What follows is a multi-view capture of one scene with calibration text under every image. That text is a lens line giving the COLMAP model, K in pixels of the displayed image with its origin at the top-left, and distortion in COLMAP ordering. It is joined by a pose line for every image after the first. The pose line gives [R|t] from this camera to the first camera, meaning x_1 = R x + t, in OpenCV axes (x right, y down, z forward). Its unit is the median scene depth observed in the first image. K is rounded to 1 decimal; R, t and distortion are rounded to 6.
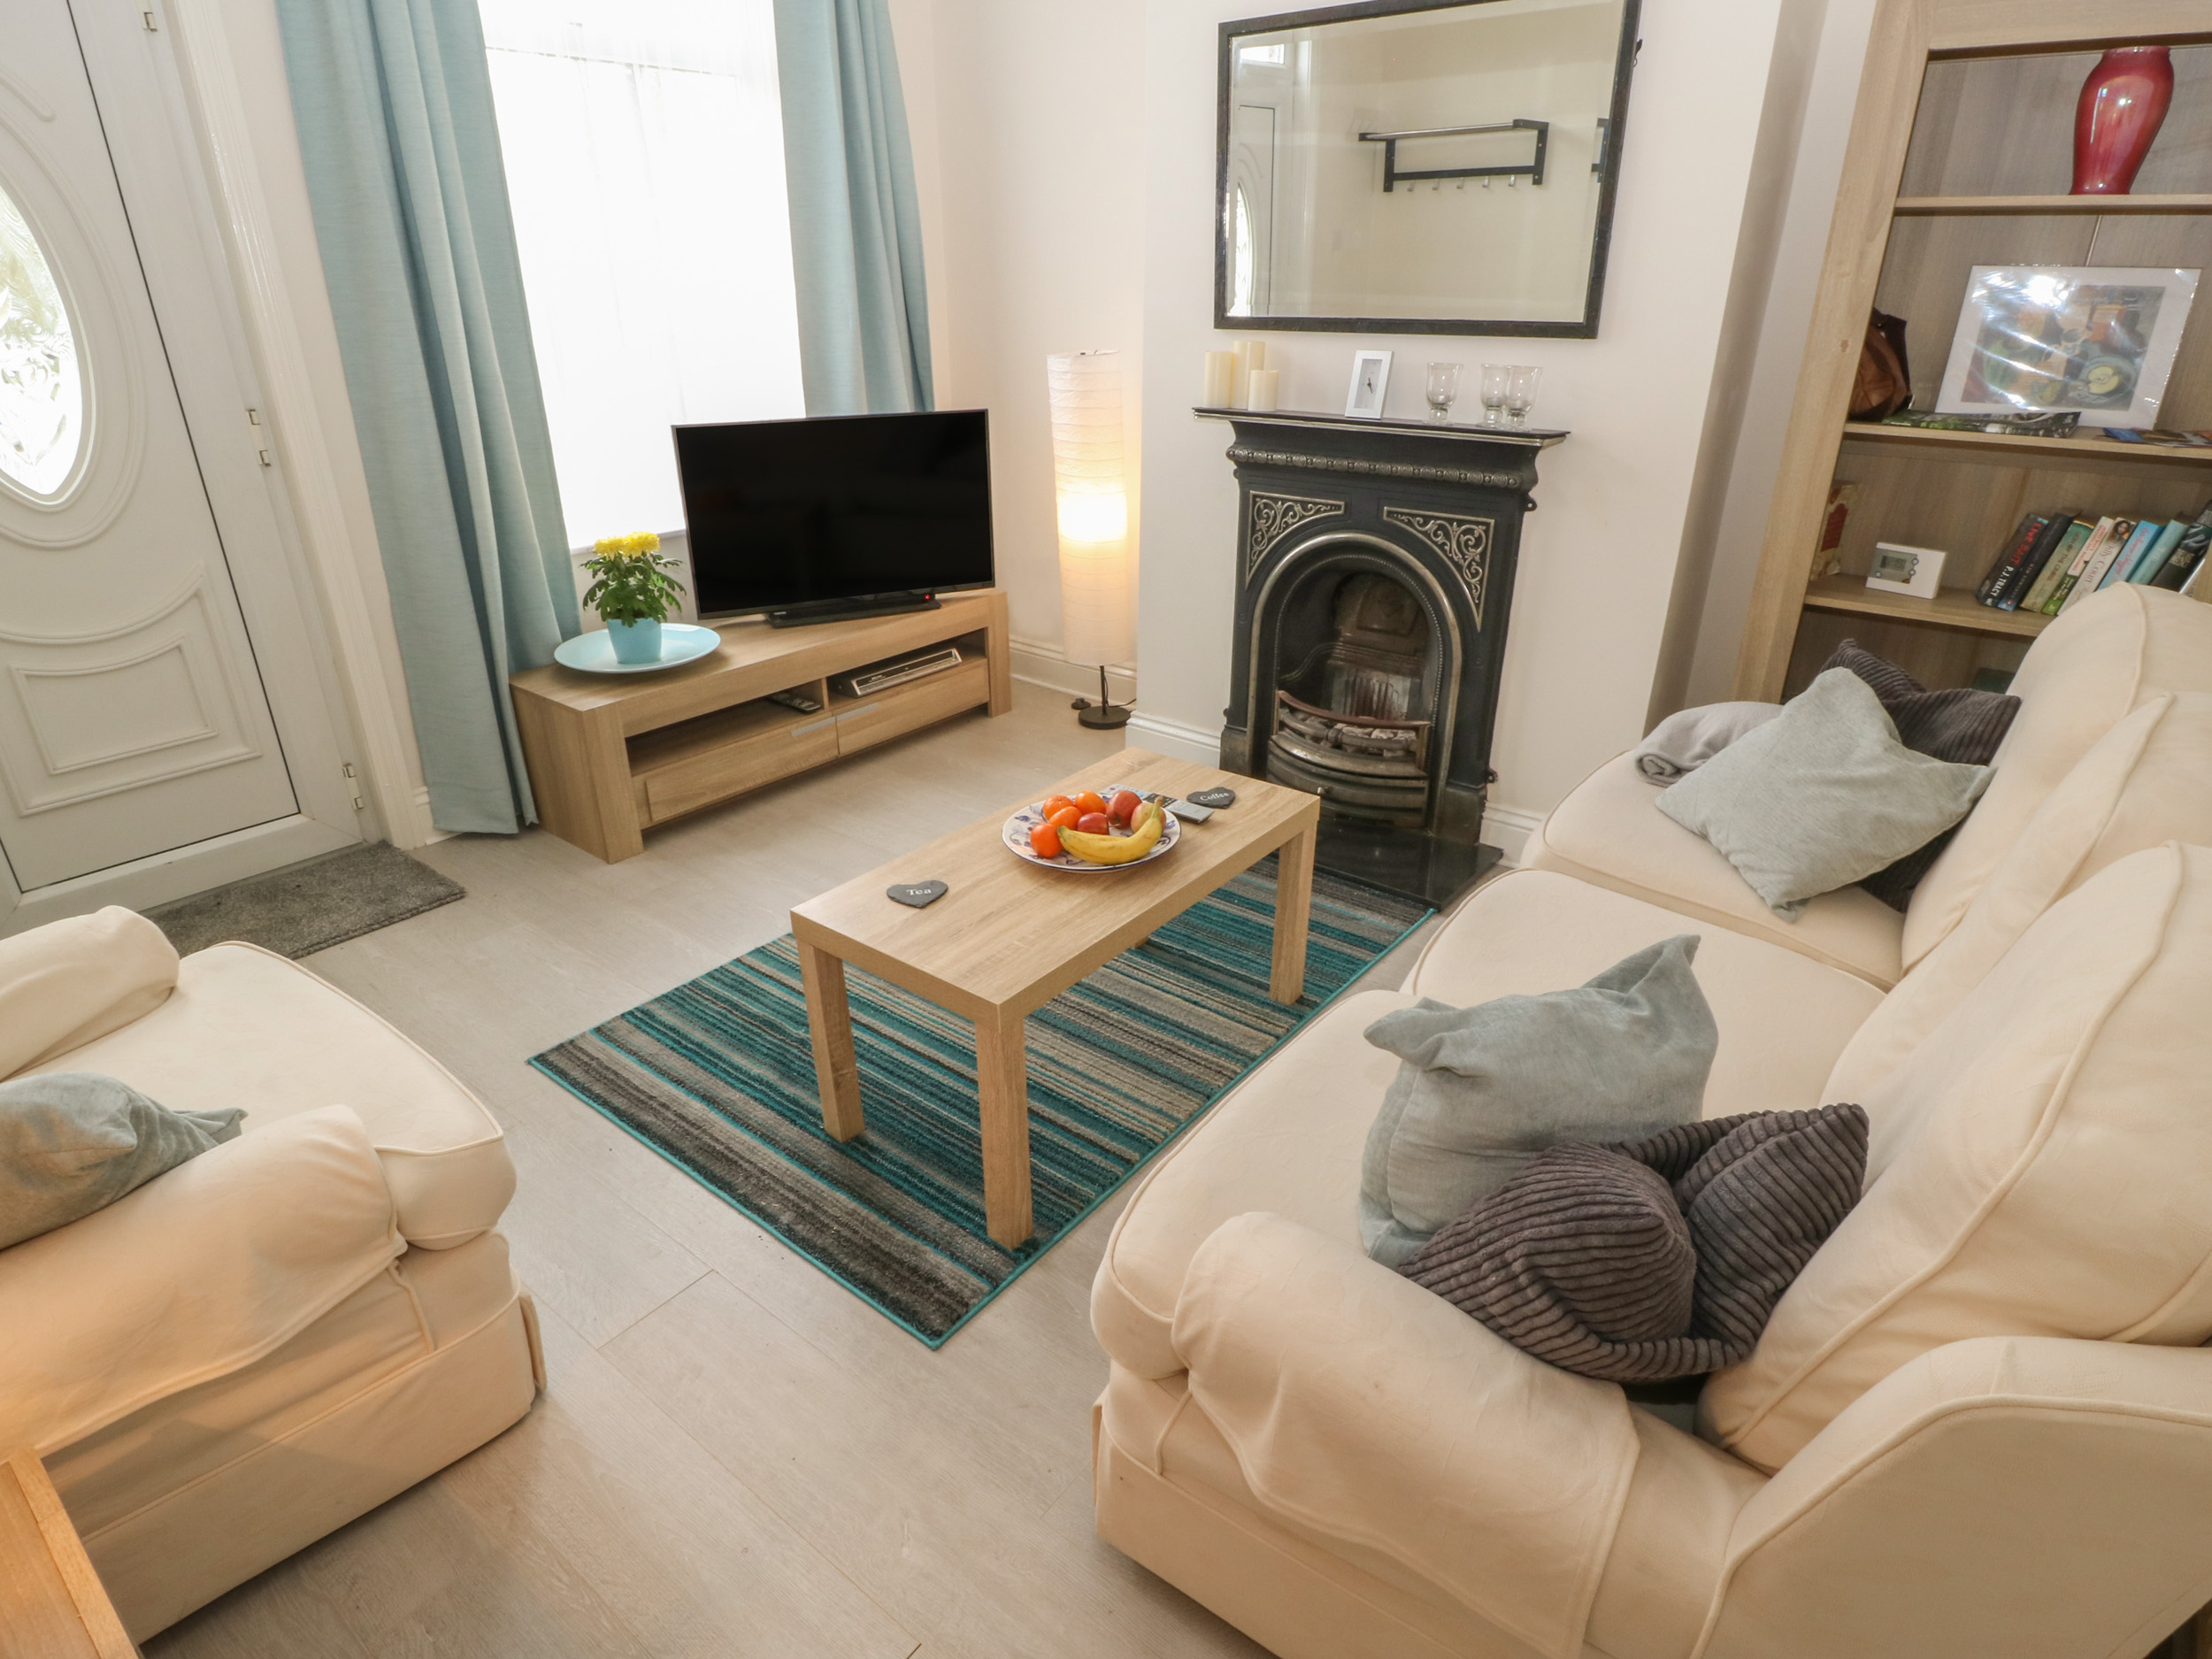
lens RADIAL K [[1239.7, 0, 1102.5], [0, 1239.7, 832.5], [0, 0, 1]] dist [-0.013923, -0.001661]
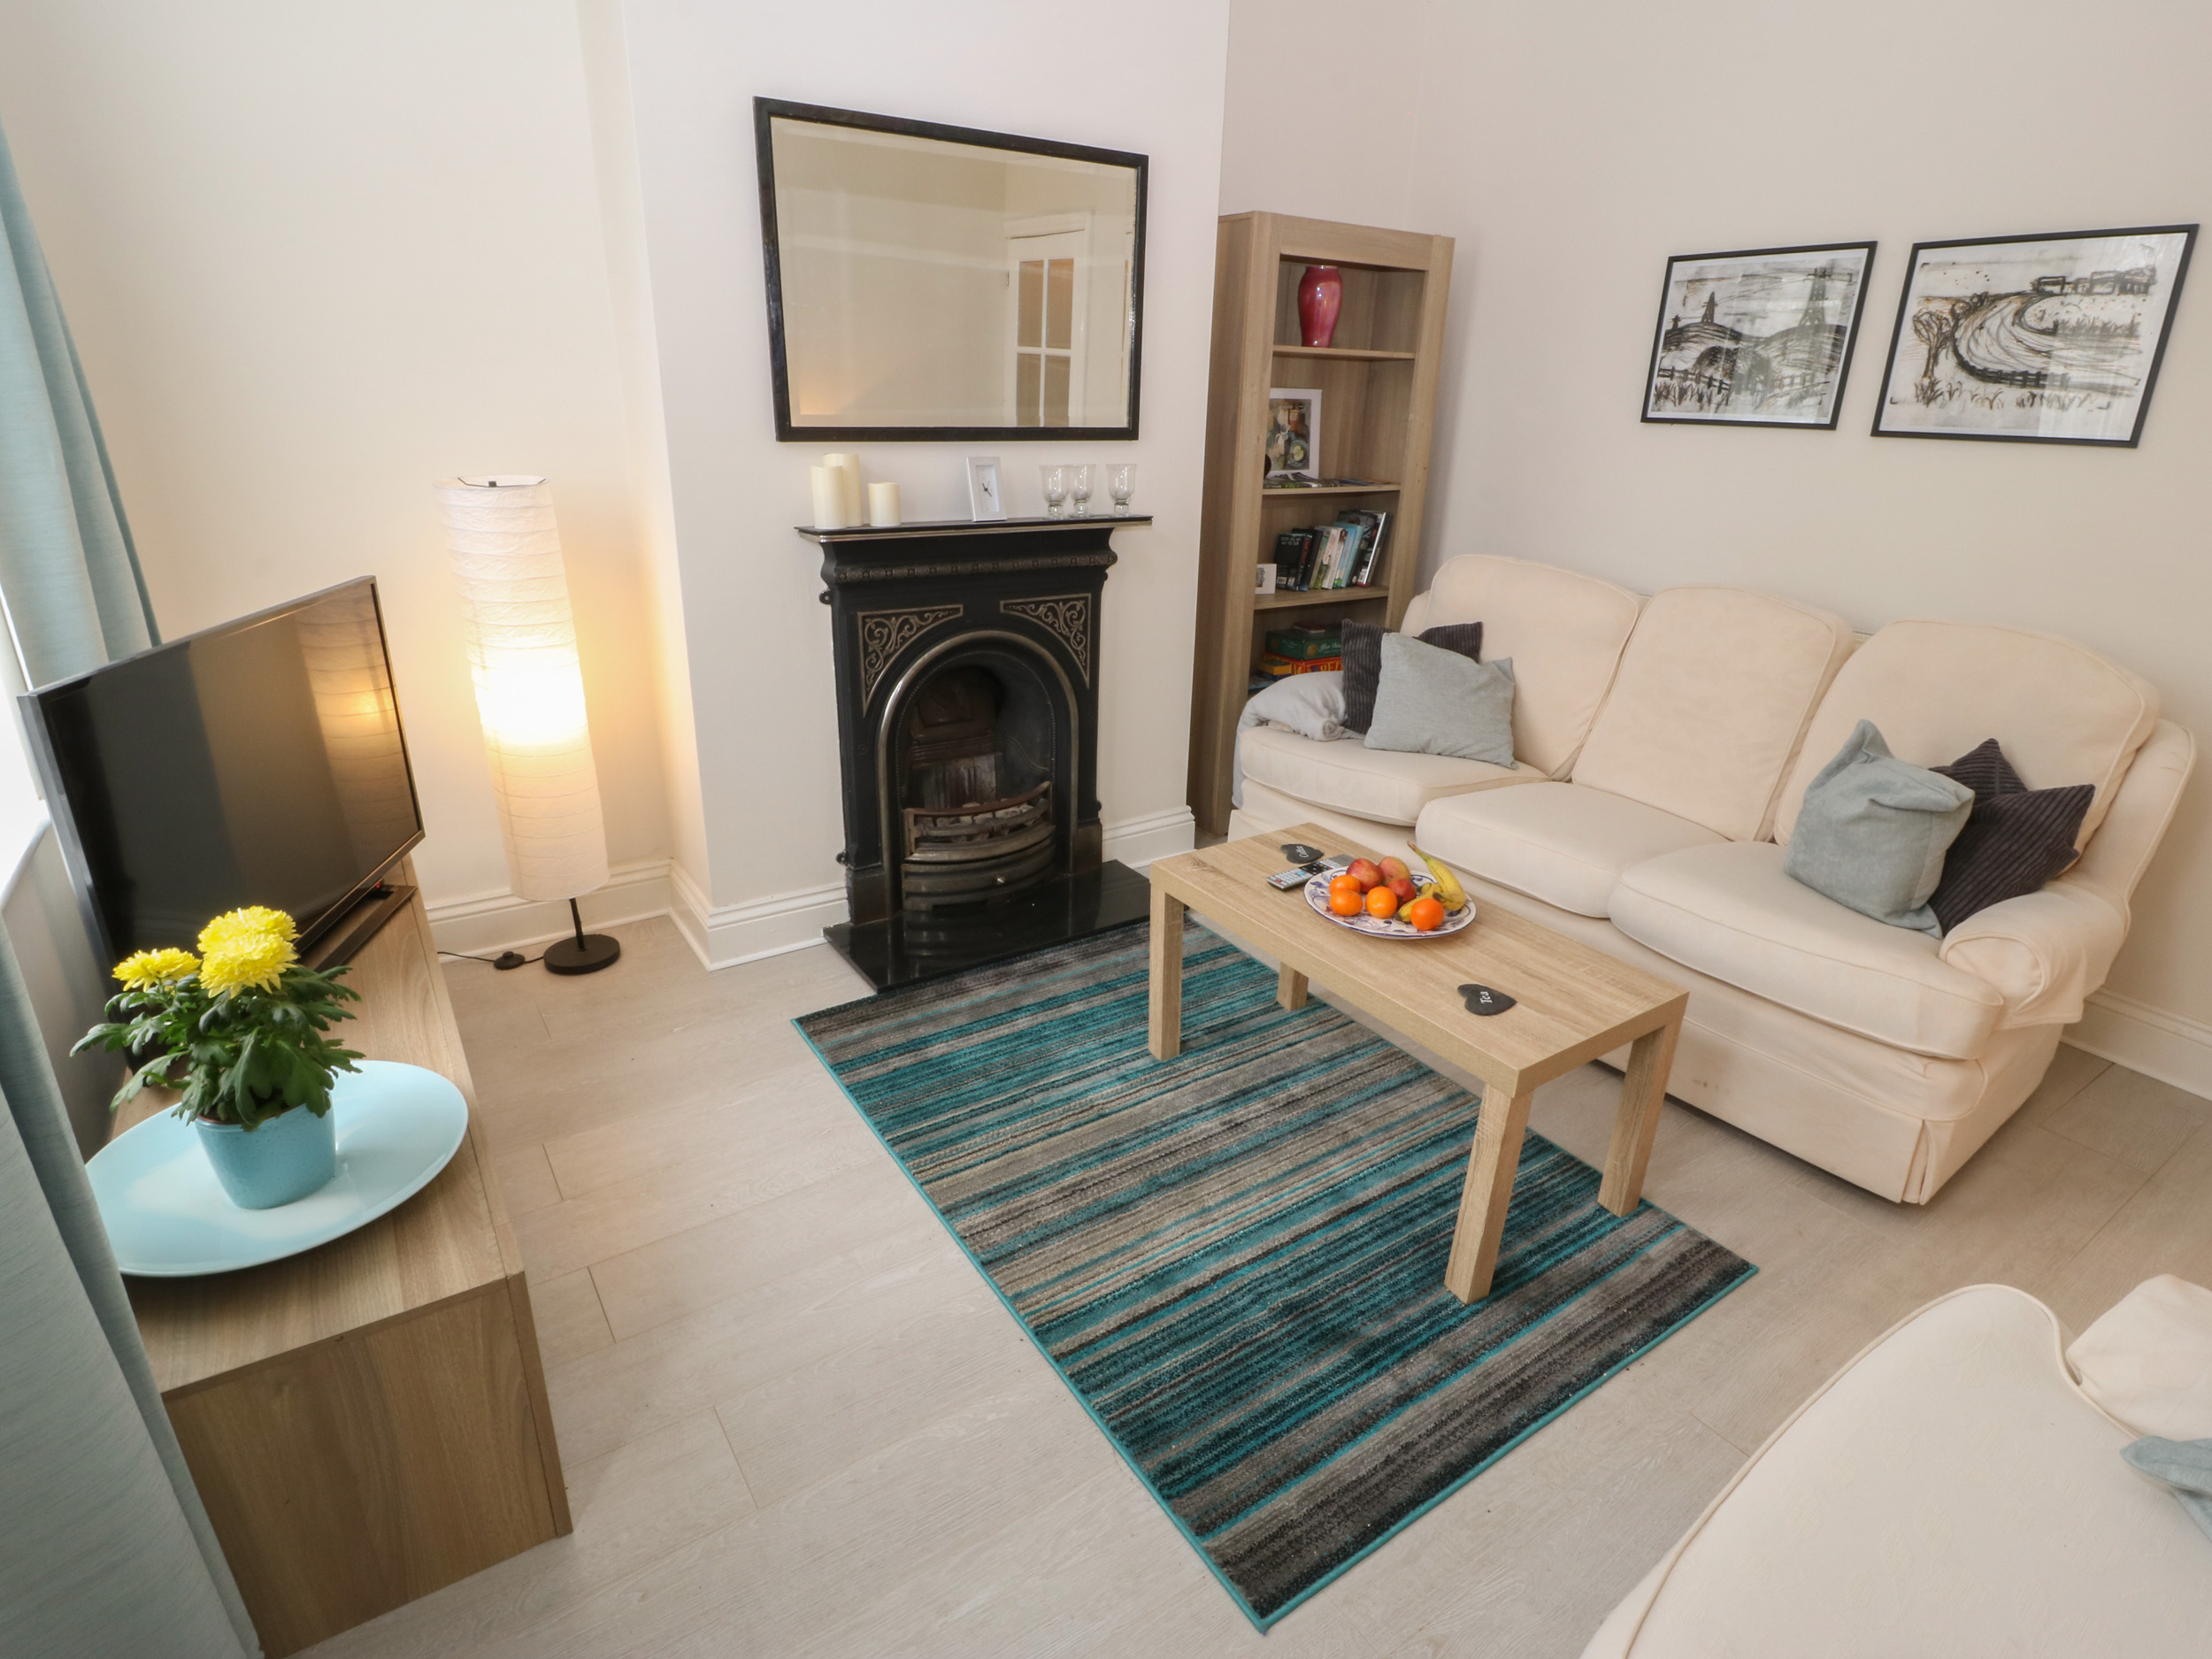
lens RADIAL K [[1164.8, 0, 1096.5], [0, 1164.8, 825.3], [0, 0, 1]] dist [-0.002183, -0.010333]
pose [[0.290537, -0.324134, 0.900292, -0.732763], [0.369849, 0.905794, 0.206760, -0.274093], [-0.882497, 0.272901, 0.383047, 0.618739]]
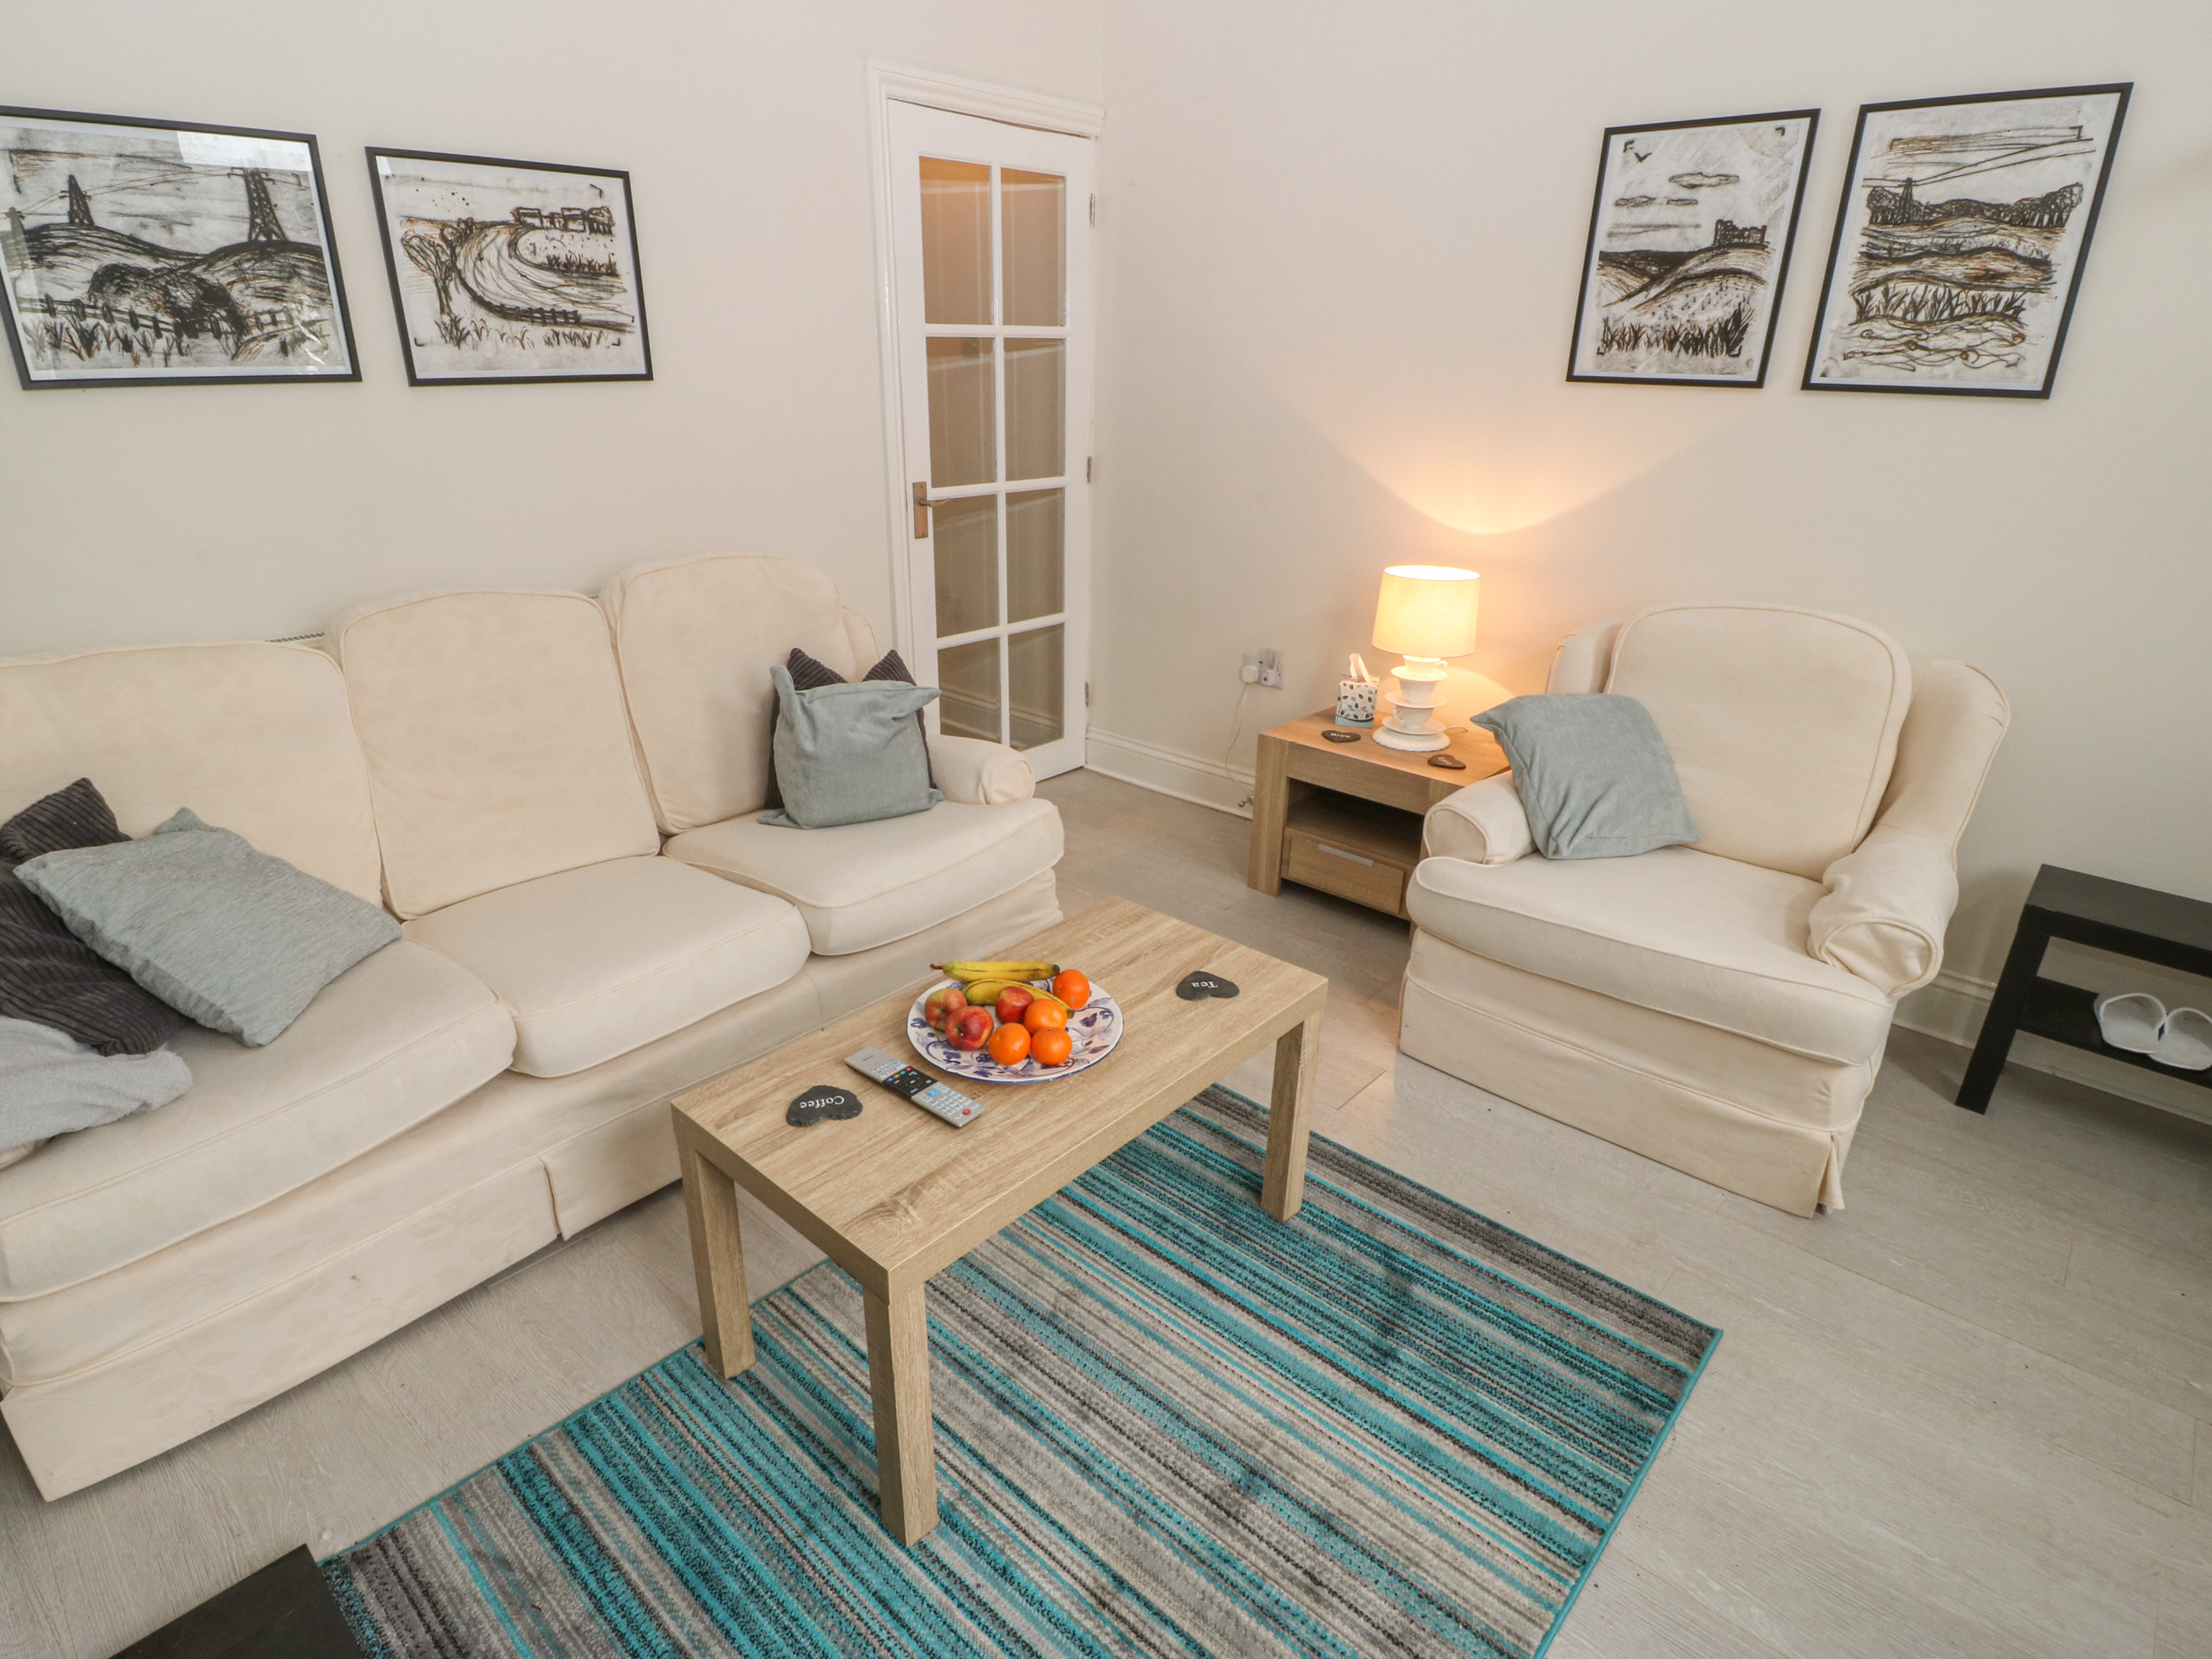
lens RADIAL K [[1164.8, 0, 1092.6], [0, 1164.8, 824.8], [0, 0, 1]] dist [-0.002183, -0.010333]
pose [[-0.998299, -0.022783, 0.053665, -0.075407], [0.023117, 0.690342, 0.723114, -0.493357], [-0.053521, 0.723125, -0.688641, 1.086096]]
